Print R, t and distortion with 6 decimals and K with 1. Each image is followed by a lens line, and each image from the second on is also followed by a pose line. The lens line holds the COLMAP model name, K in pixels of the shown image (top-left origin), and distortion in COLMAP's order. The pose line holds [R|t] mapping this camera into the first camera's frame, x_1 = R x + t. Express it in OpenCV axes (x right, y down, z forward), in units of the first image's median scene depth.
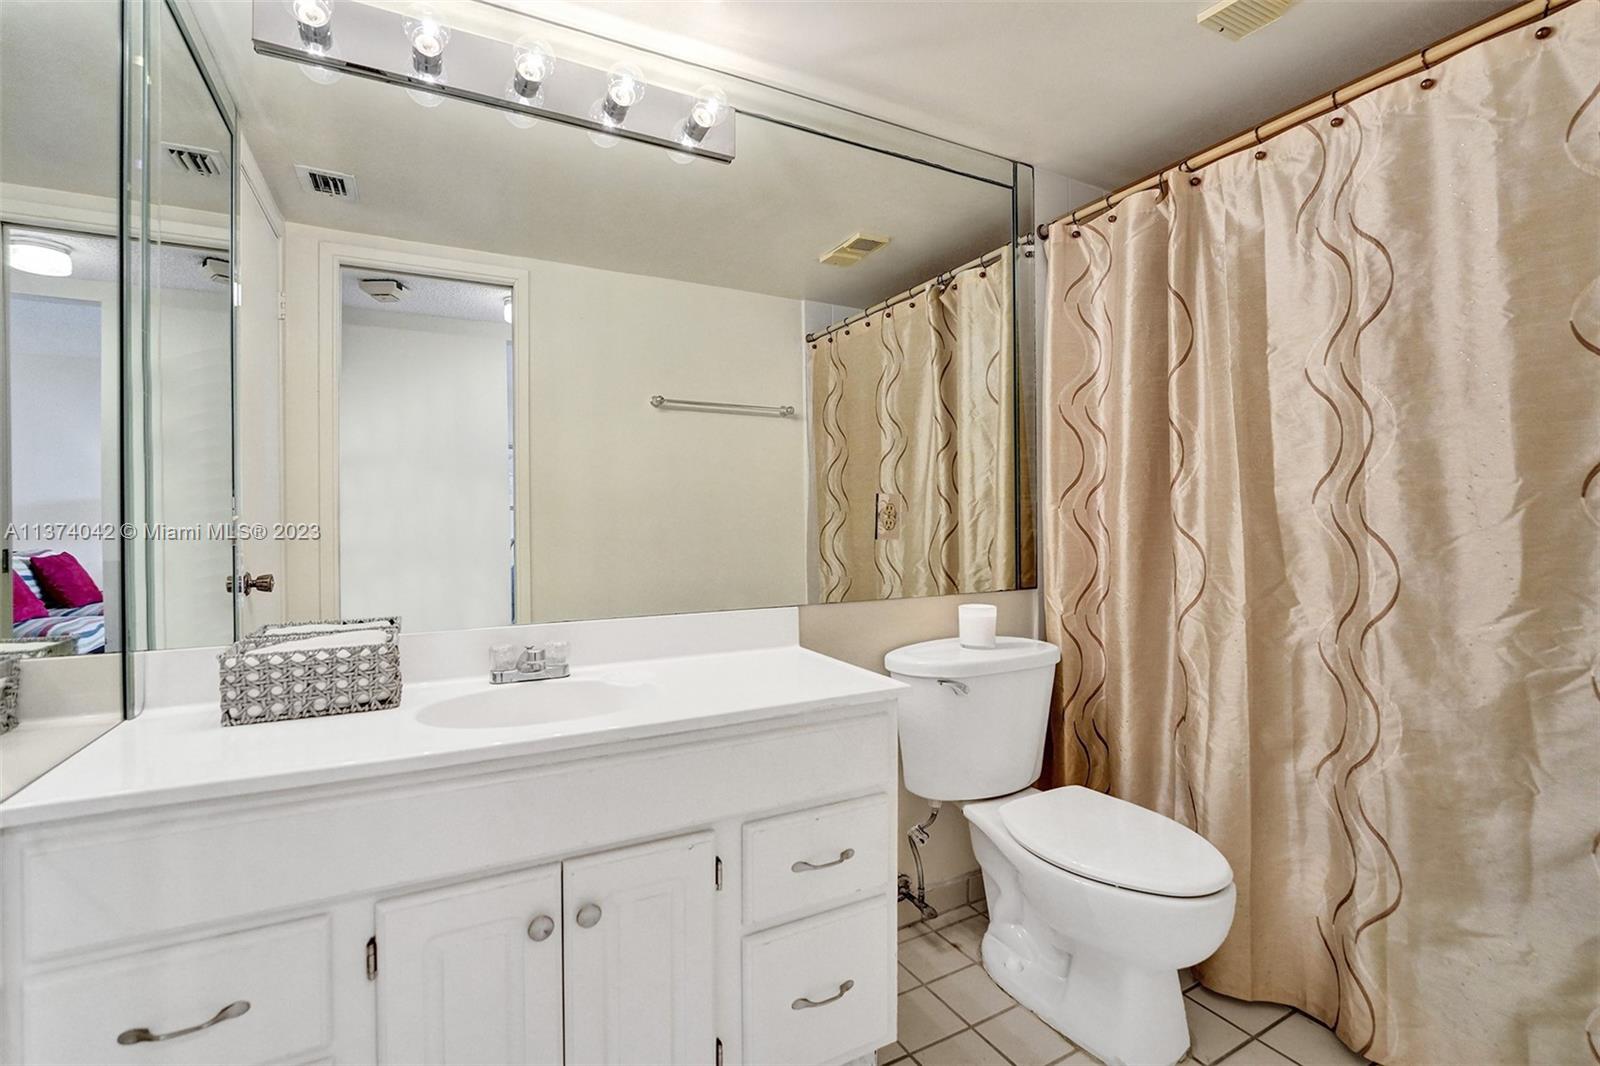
lens RADIAL K [[723.4, 0, 804.6], [0, 723.4, 526.0], [0, 0, 1]] dist [-0.018774, 0.001473]
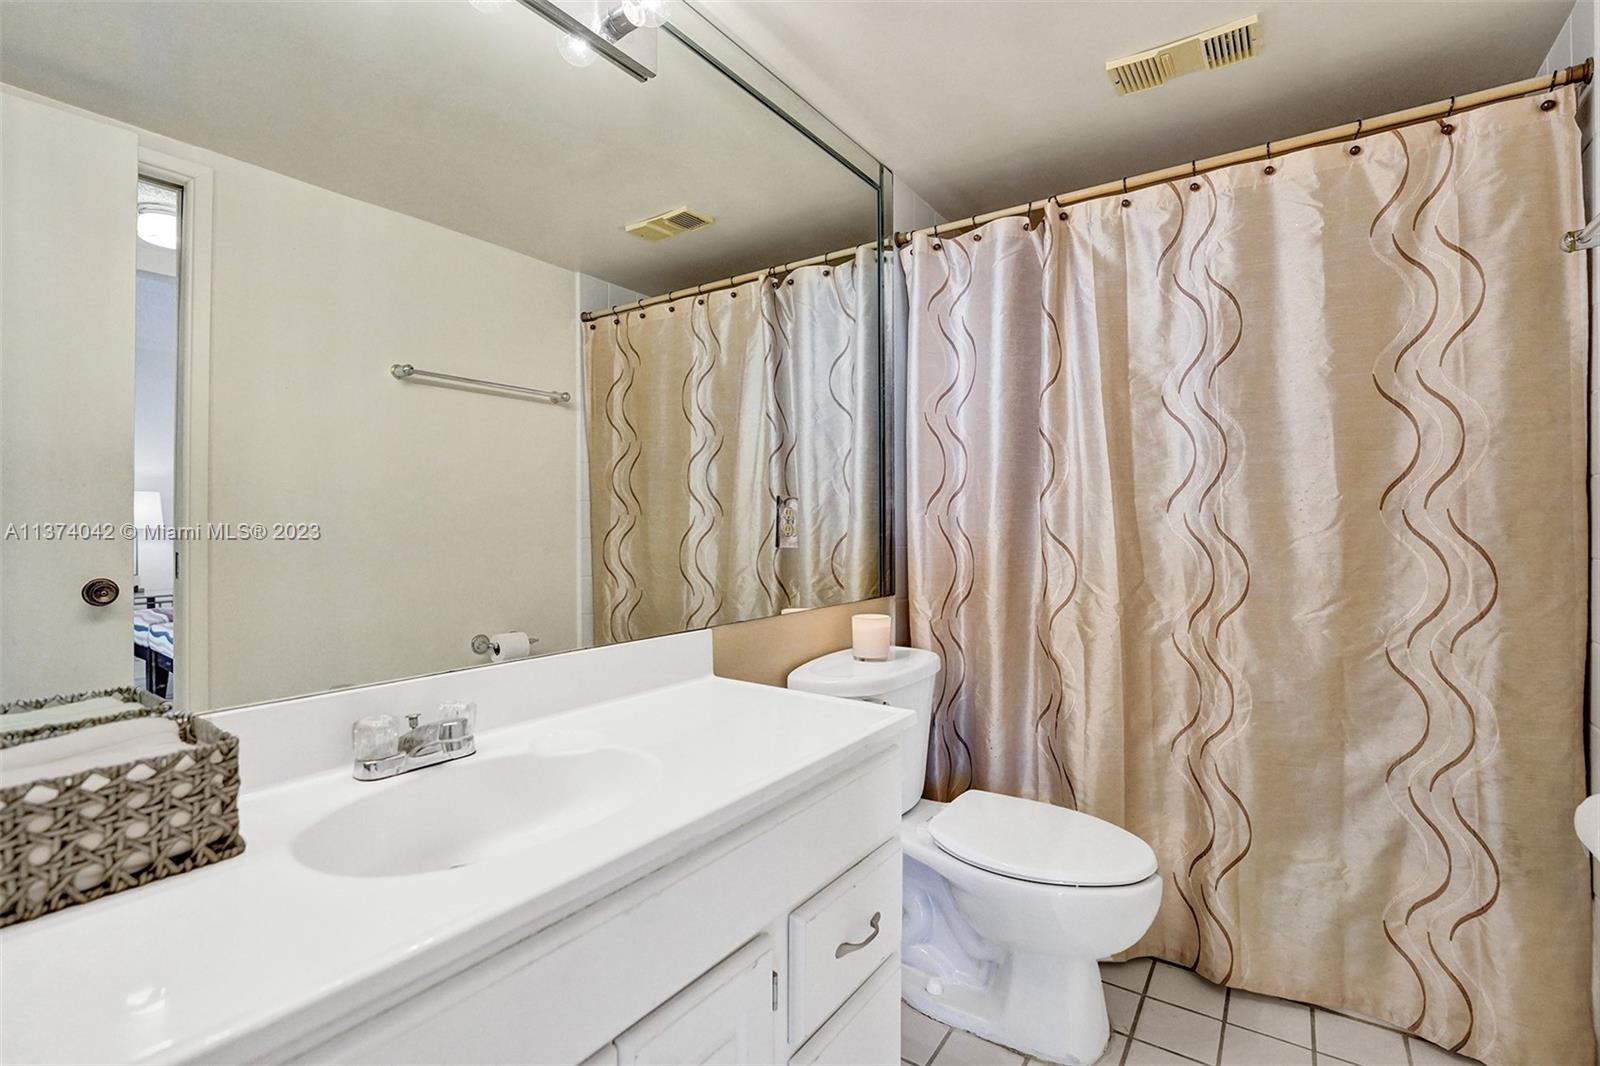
lens RADIAL K [[723.4, 0, 797.2], [0, 723.4, 522.7], [0, 0, 1]] dist [-0.018774, 0.001473]
pose [[0.892129, 0.006536, 0.451734, -0.320738], [-0.000775, 0.999916, -0.012939, 0.000070], [-0.451781, 0.011193, 0.892059, 0.221269]]
